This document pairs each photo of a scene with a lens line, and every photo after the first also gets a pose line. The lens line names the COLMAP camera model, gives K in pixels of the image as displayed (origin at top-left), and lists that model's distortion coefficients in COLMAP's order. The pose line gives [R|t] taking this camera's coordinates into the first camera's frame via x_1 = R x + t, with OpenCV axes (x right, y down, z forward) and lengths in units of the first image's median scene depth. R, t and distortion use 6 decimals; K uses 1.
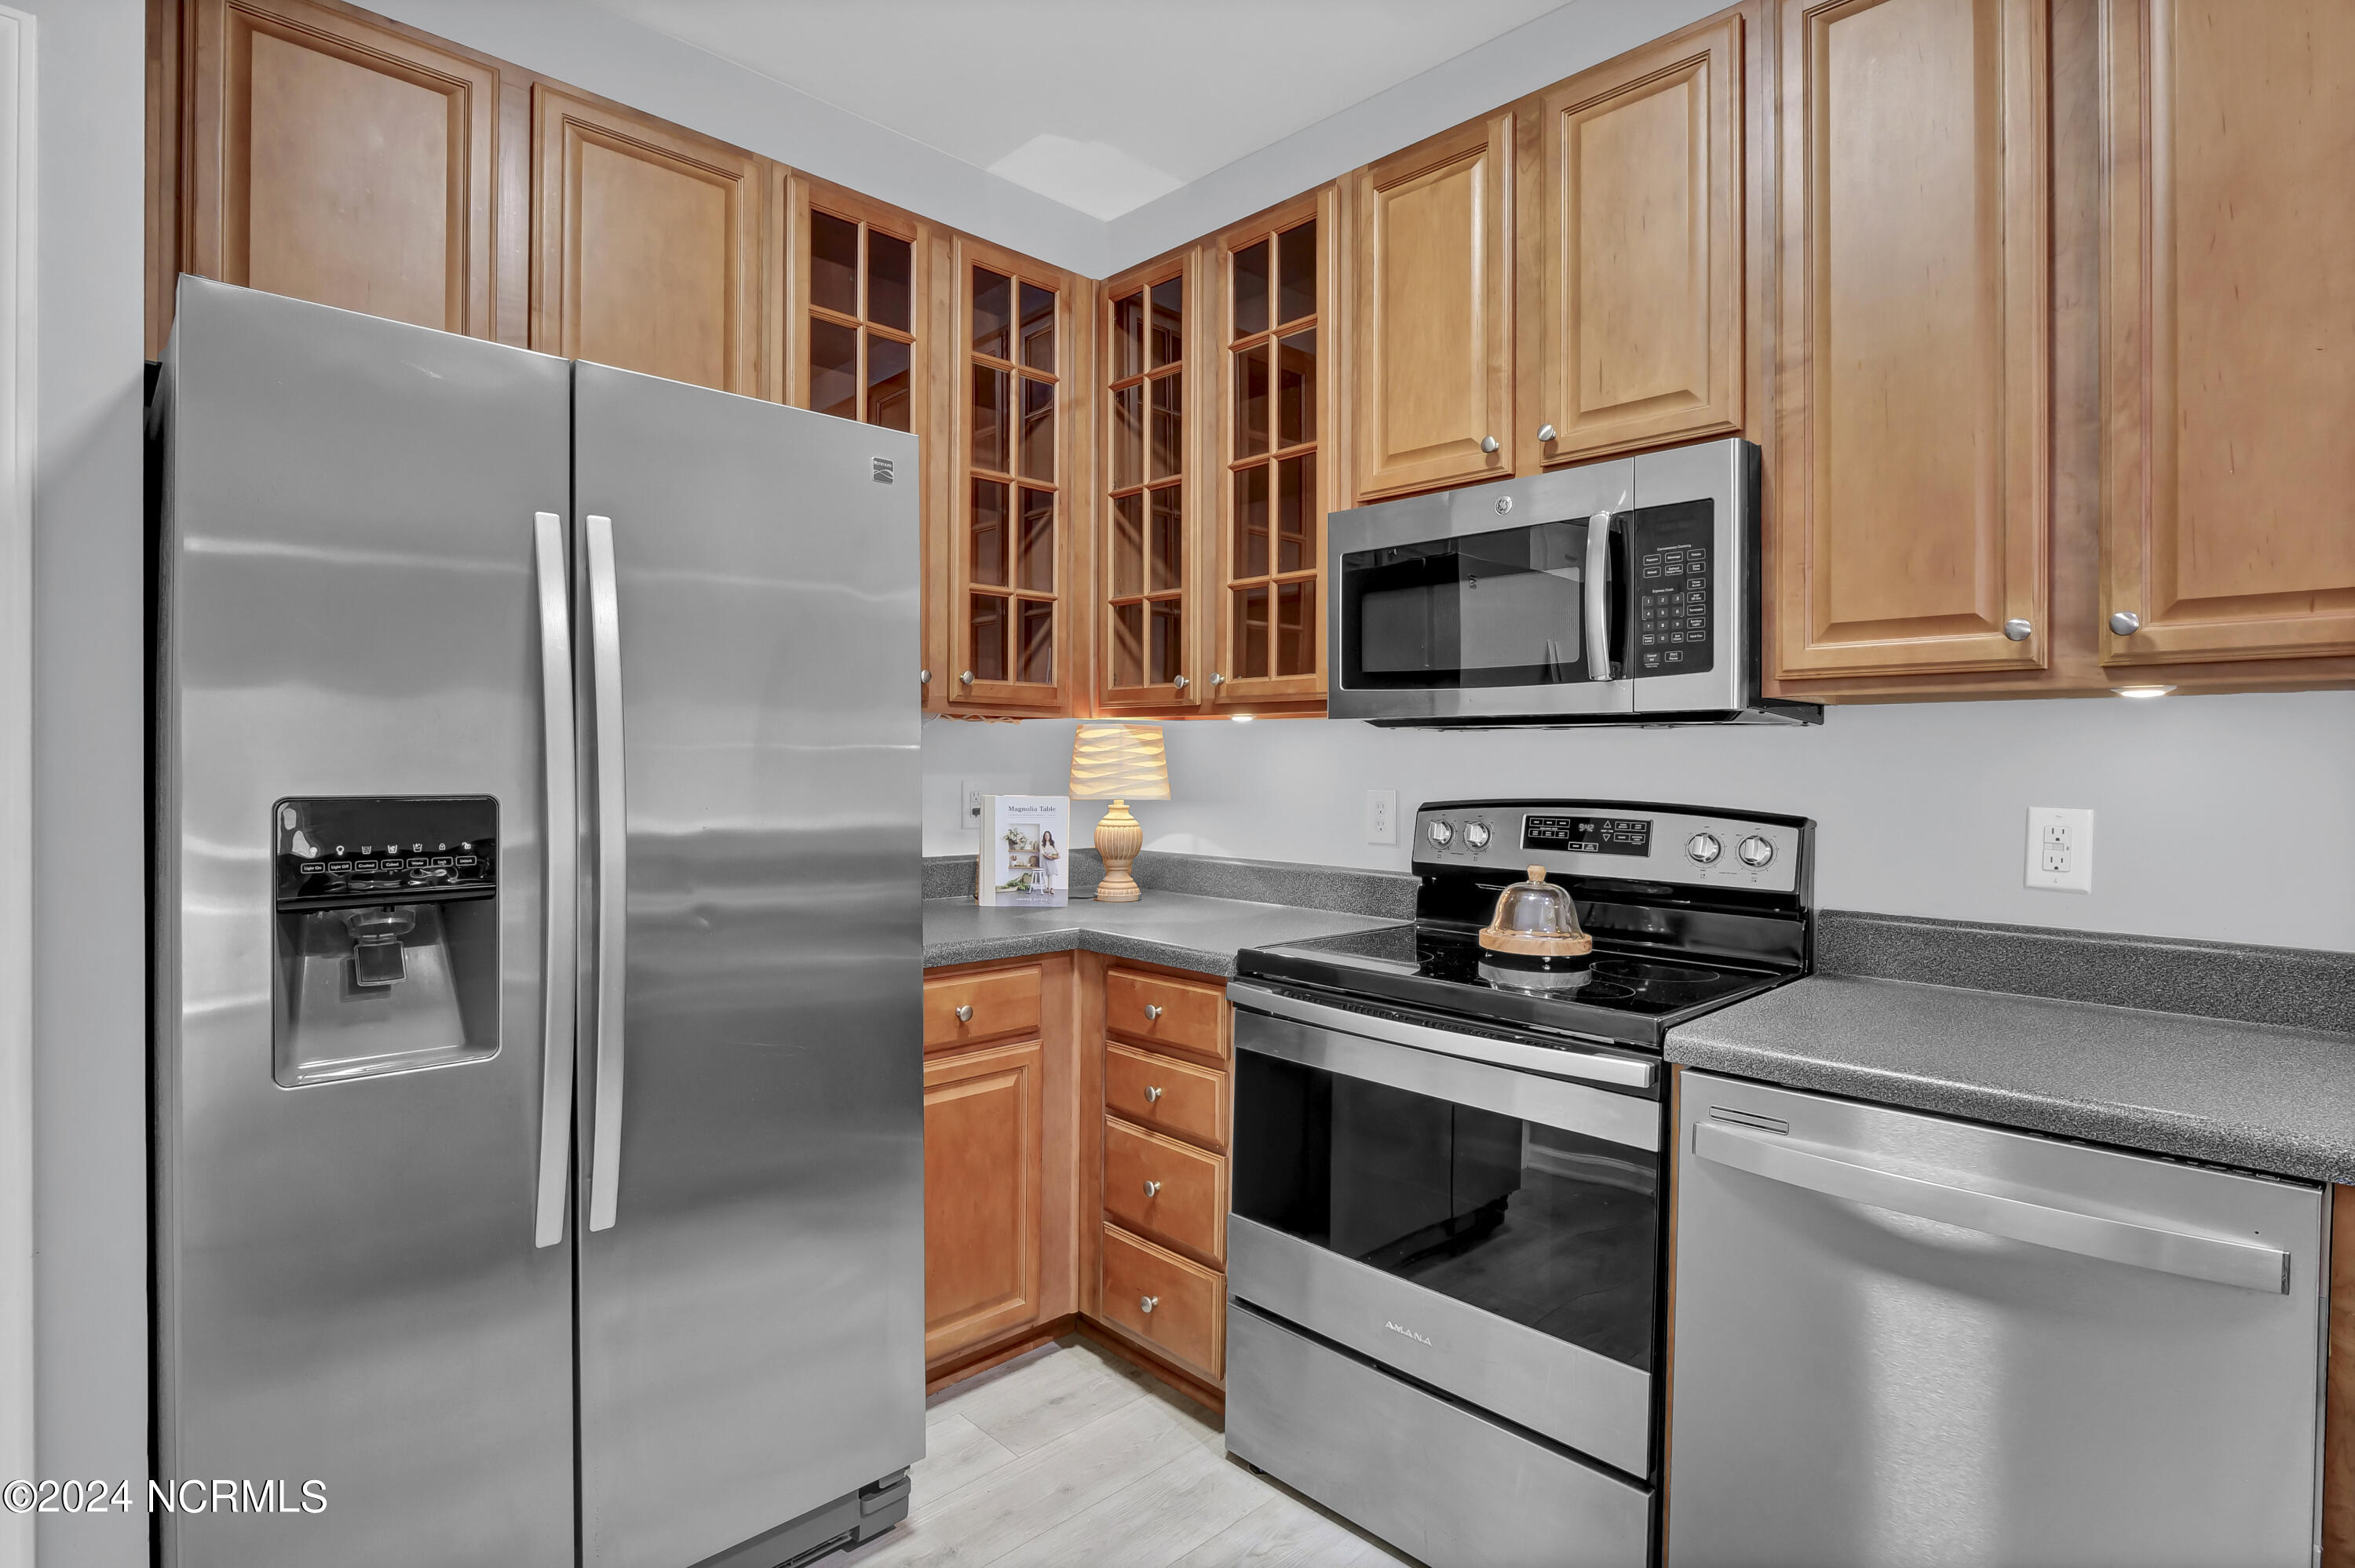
lens RADIAL K [[1173.5, 0, 1165.0], [0, 1173.5, 764.4], [0, 0, 1]] dist [-0.013611, -0.001942]
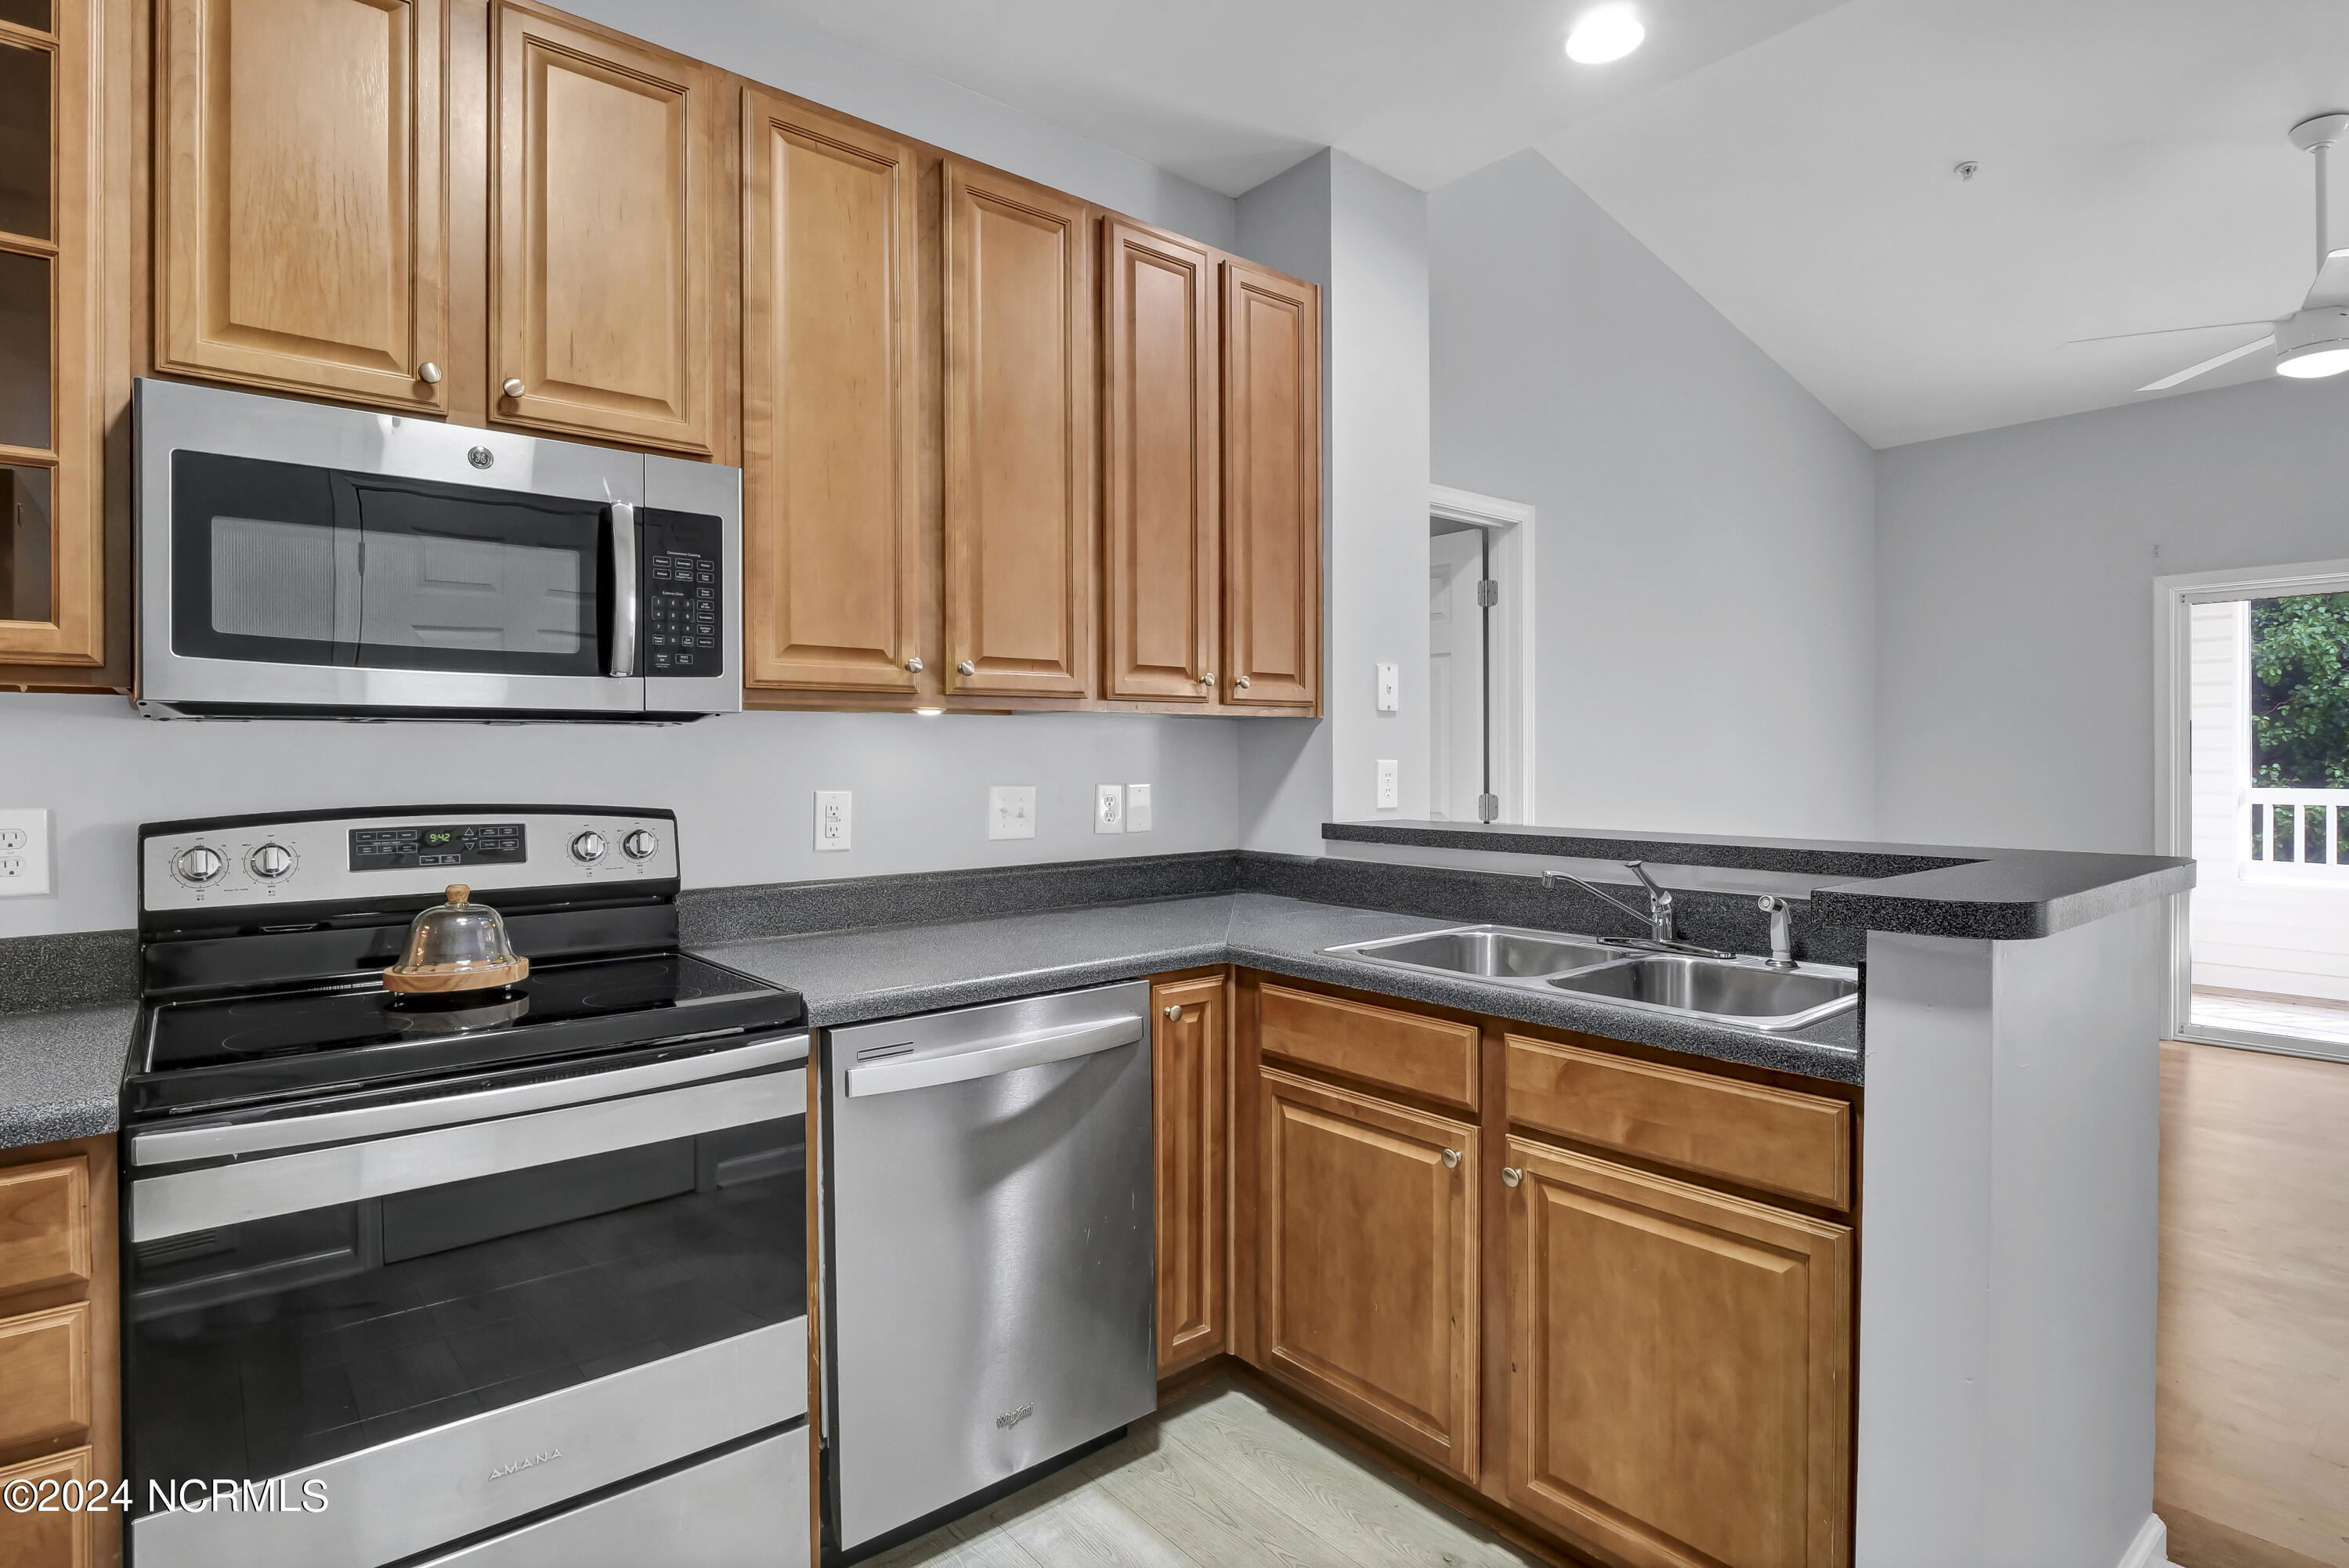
lens RADIAL K [[1170.6, 0, 1162.0], [0, 1170.6, 764.4], [0, 0, 1]] dist [-0.013611, -0.001942]
pose [[0.073719, -0.013368, 0.997189, -0.458307], [0.007830, 0.999887, 0.012825, -0.007151], [-0.997248, 0.006862, 0.073816, 0.404465]]
